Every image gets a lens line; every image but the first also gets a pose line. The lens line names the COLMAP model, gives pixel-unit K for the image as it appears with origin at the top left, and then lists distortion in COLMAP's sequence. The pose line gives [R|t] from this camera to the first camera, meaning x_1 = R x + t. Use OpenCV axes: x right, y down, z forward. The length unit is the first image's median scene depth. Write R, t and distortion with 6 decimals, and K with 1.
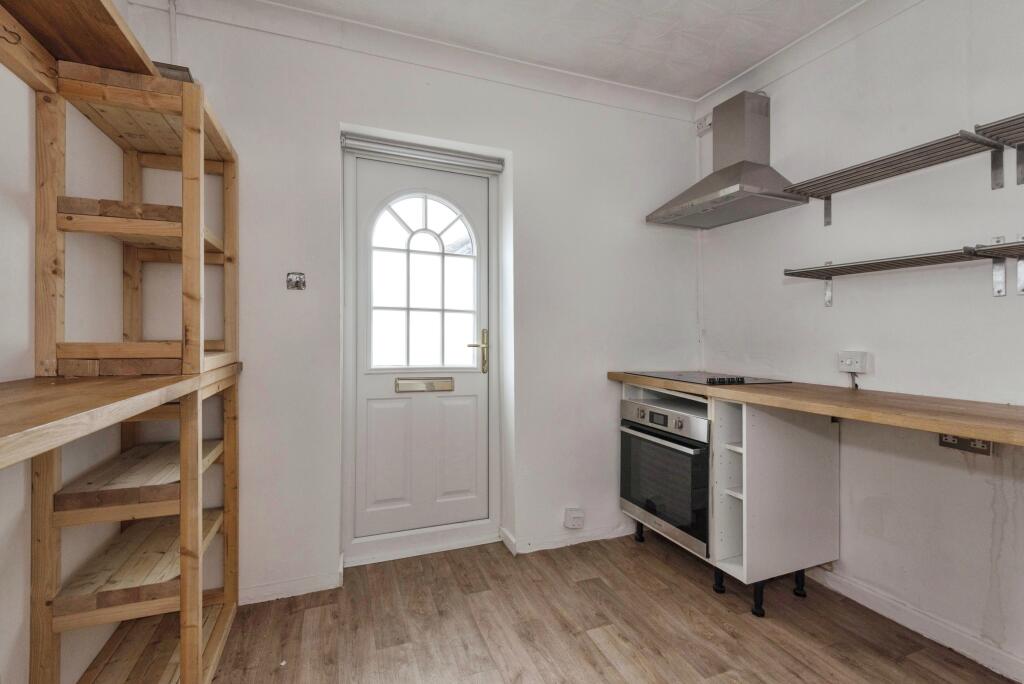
lens RADIAL K [[465.1, 0, 529.0], [0, 465.1, 335.7], [0, 0, 1]] dist [0.010698, -0.003435]
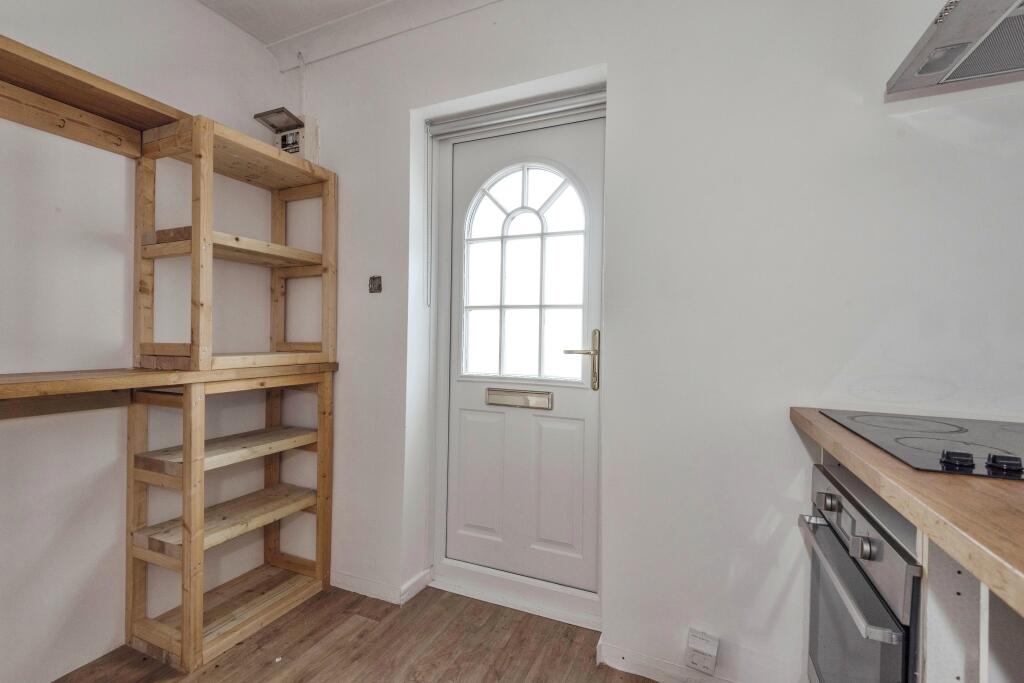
lens RADIAL K [[465.1, 0, 508.9], [0, 465.1, 344.9], [0, 0, 1]] dist [0.010698, -0.003435]
pose [[0.690016, 0.006359, -0.723766, 0.362204], [-0.001471, 0.999972, 0.007383, 0.004903], [0.723792, -0.004030, 0.690006, 0.435315]]
